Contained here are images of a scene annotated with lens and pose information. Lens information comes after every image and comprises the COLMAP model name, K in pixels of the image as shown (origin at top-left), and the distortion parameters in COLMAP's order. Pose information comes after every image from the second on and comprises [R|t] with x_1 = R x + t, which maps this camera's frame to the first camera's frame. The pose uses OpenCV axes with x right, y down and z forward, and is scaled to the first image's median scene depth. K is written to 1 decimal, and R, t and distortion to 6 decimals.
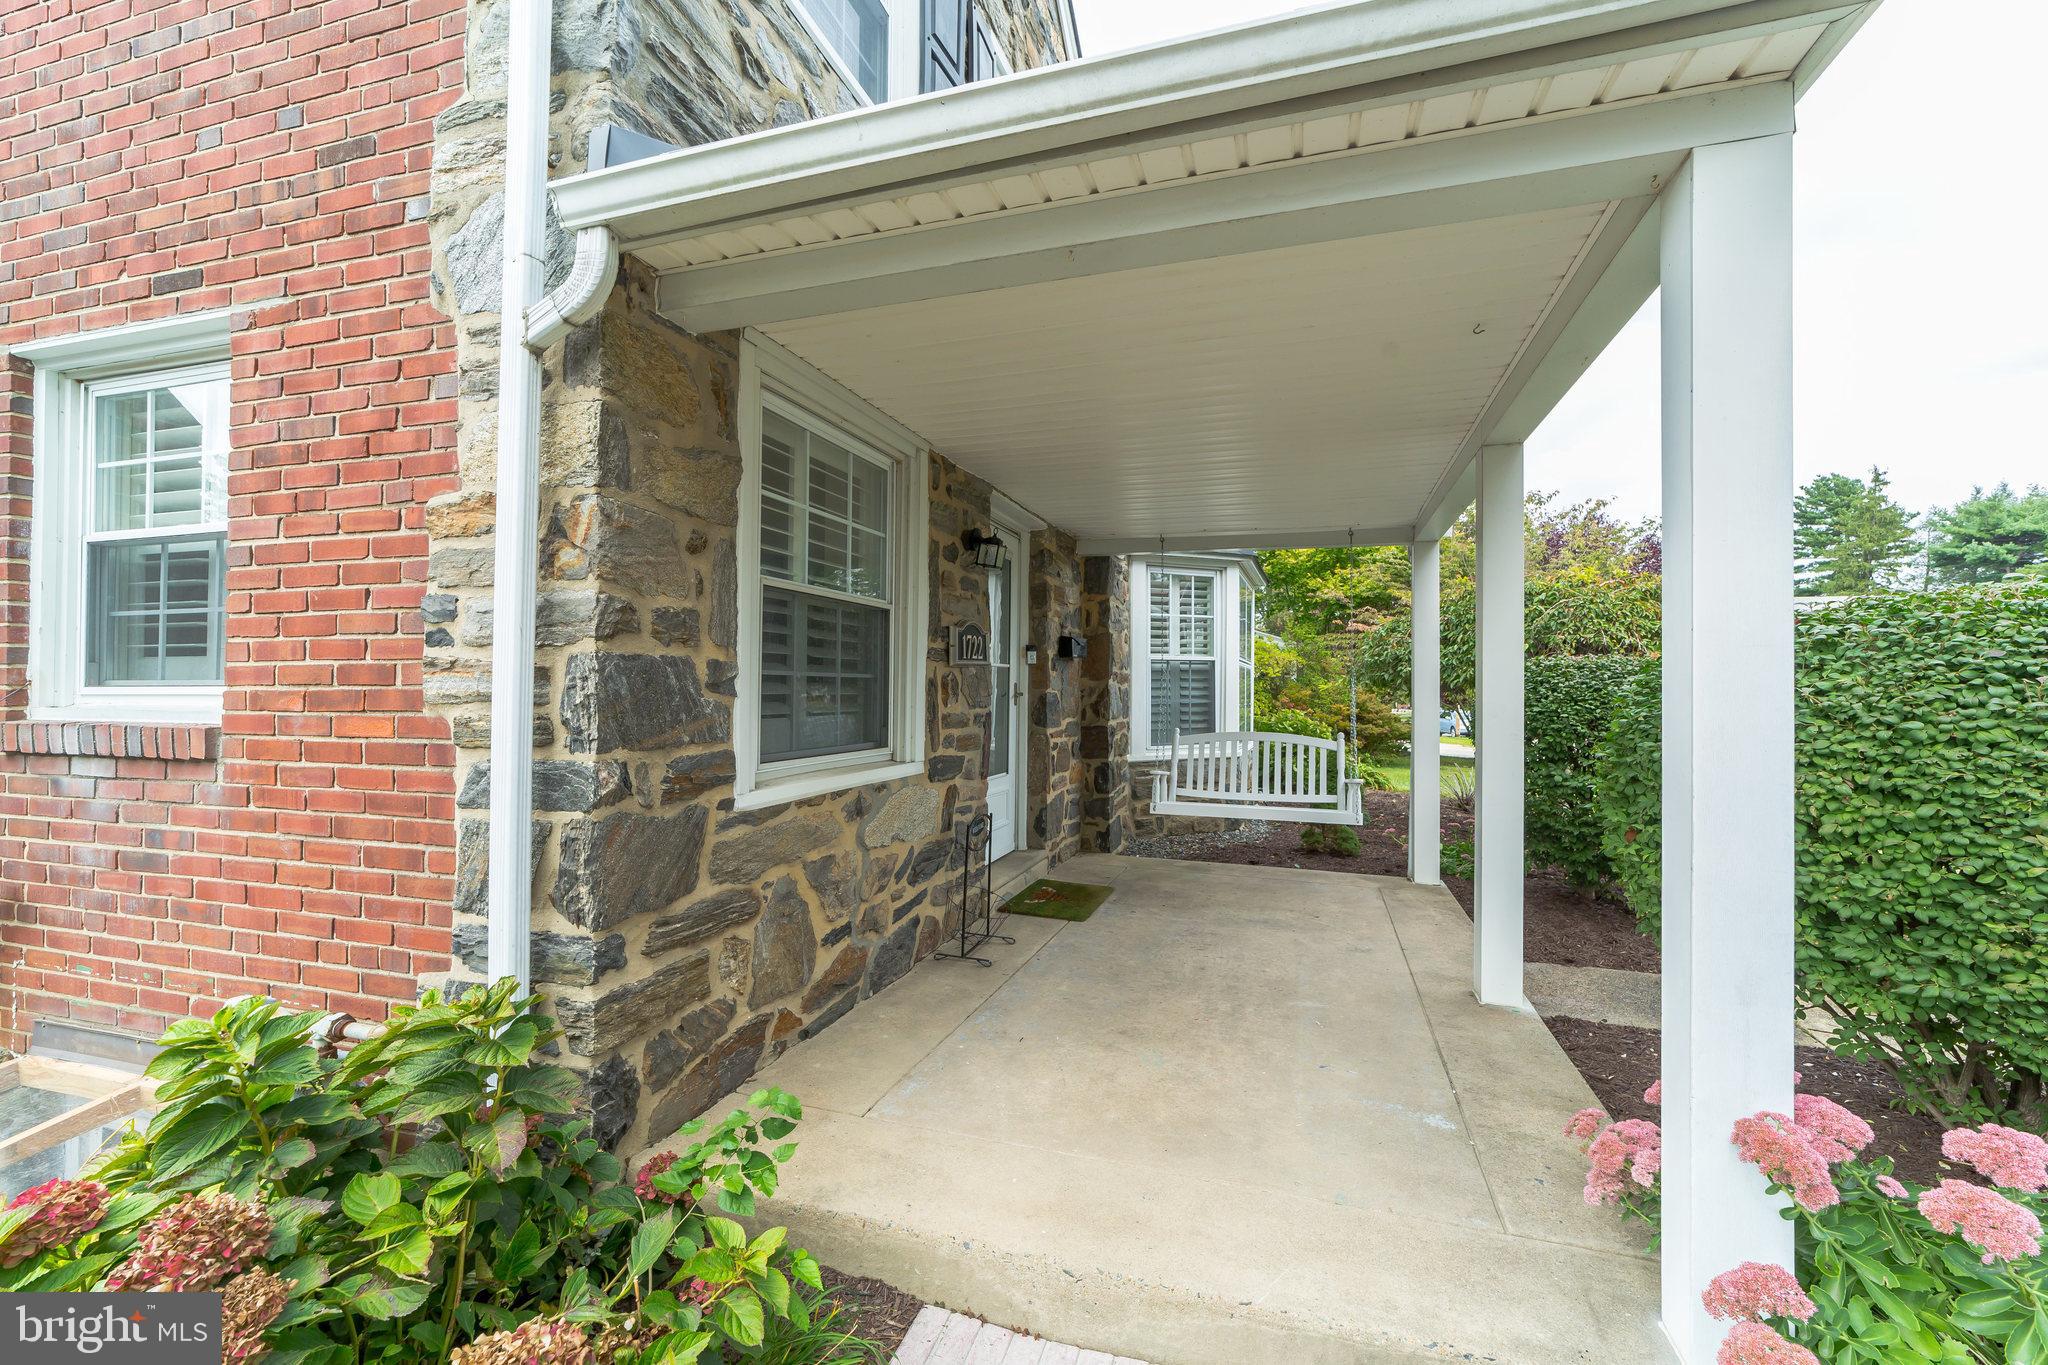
lens RADIAL K [[722.7, 0, 1029.8], [0, 722.7, 673.4], [0, 0, 1]] dist [0.000232, 0.000021]
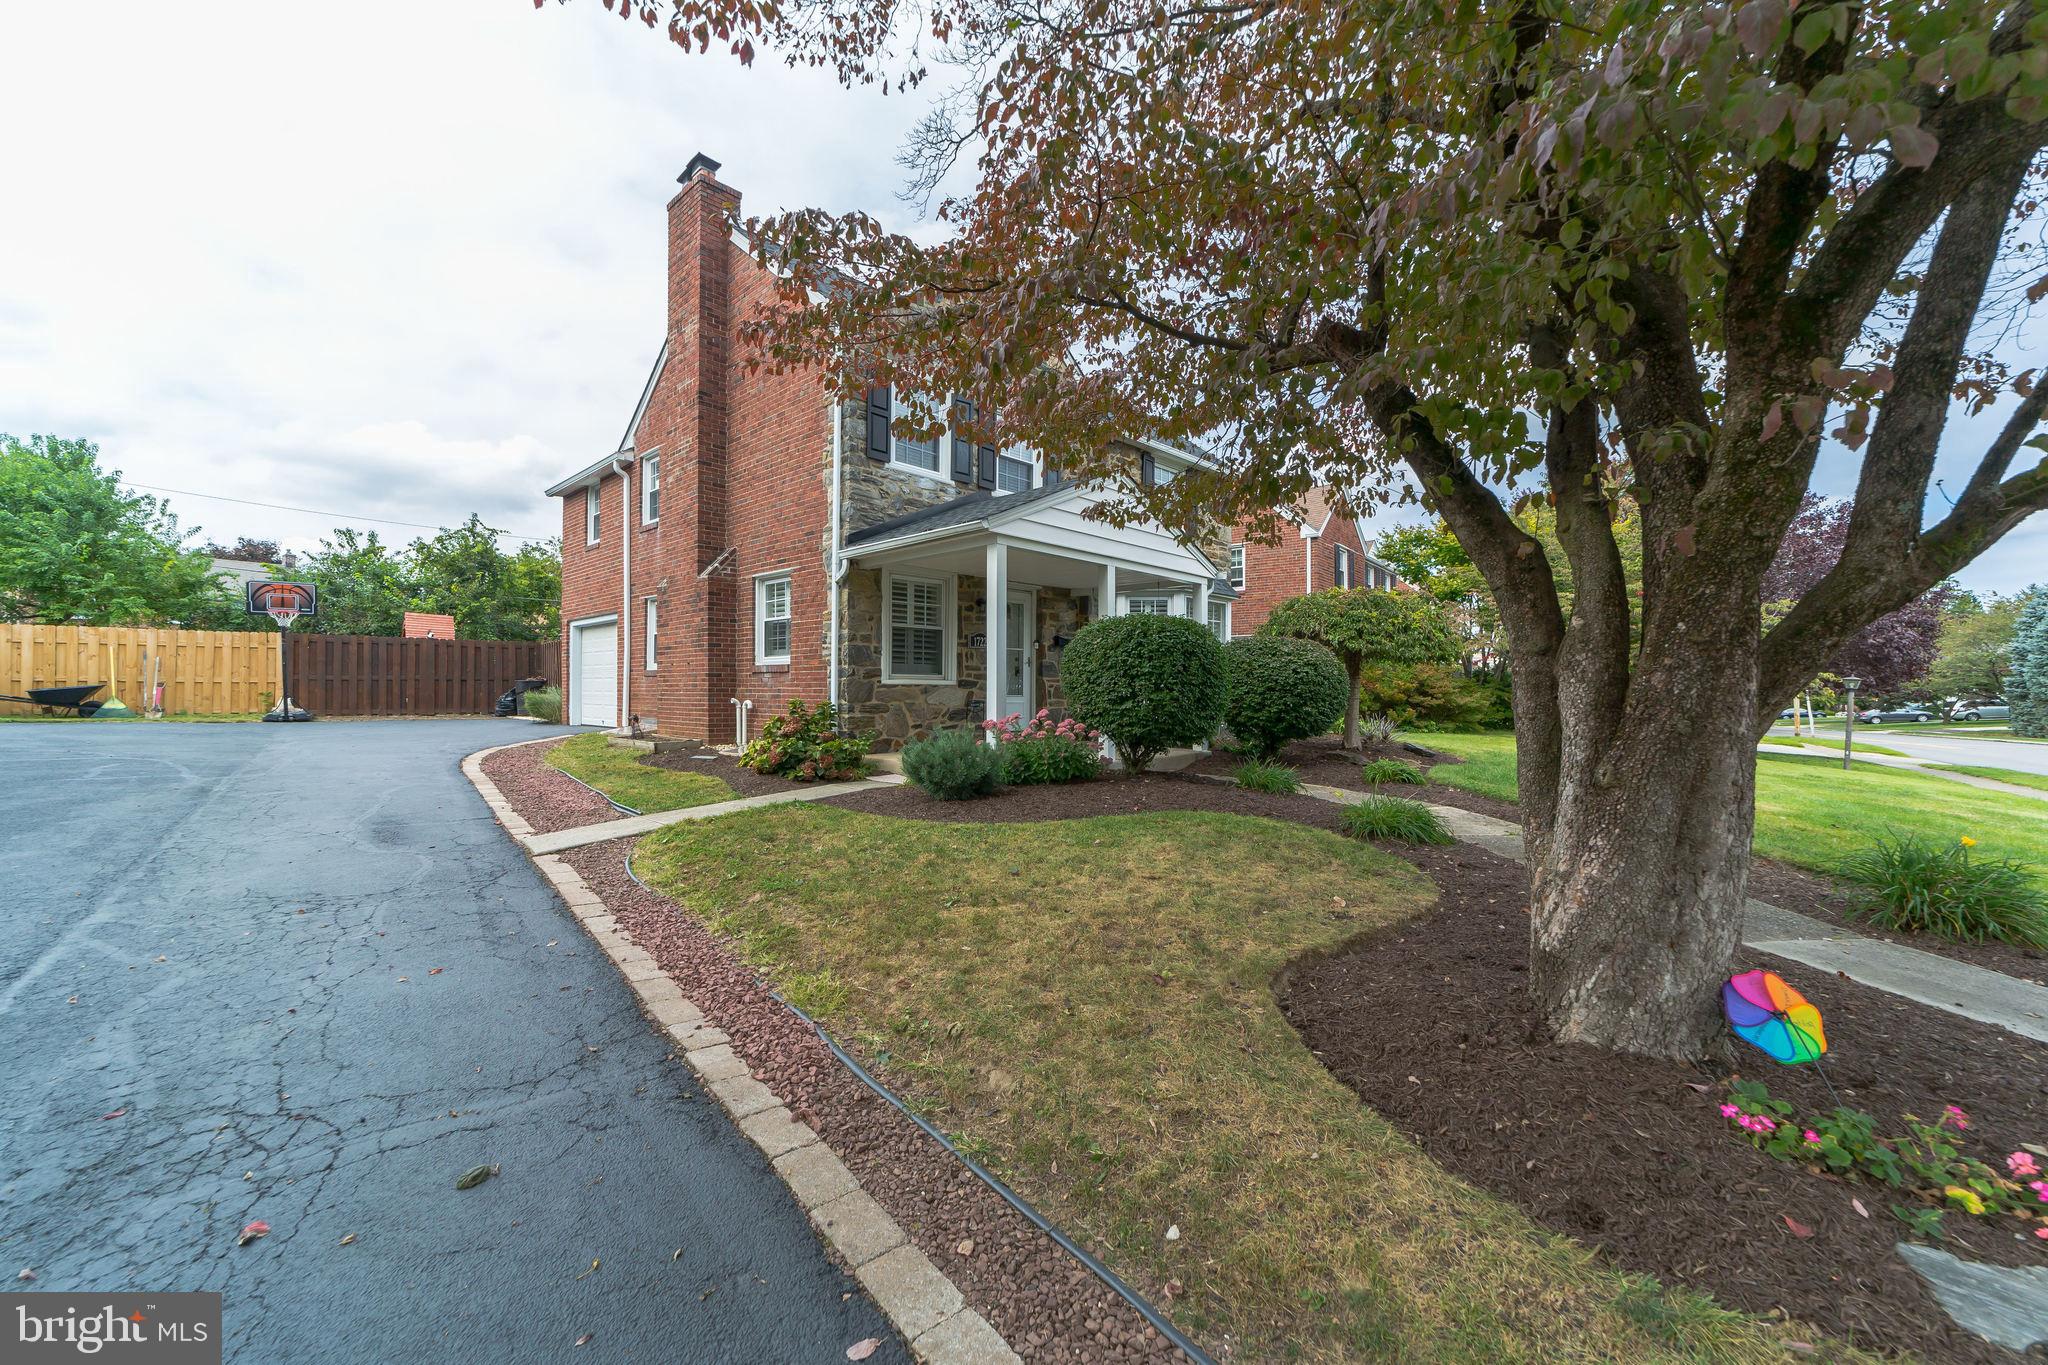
lens RADIAL K [[799.5, 0, 1018.3], [0, 799.5, 688.0], [0, 0, 1]] dist [-0.010511, 0.006457]
pose [[0.863367, 0.002483, -0.504570, 2.447169], [0.003562, 0.999933, 0.011015, 0.165275], [0.504564, -0.011307, 0.863300, -2.410102]]
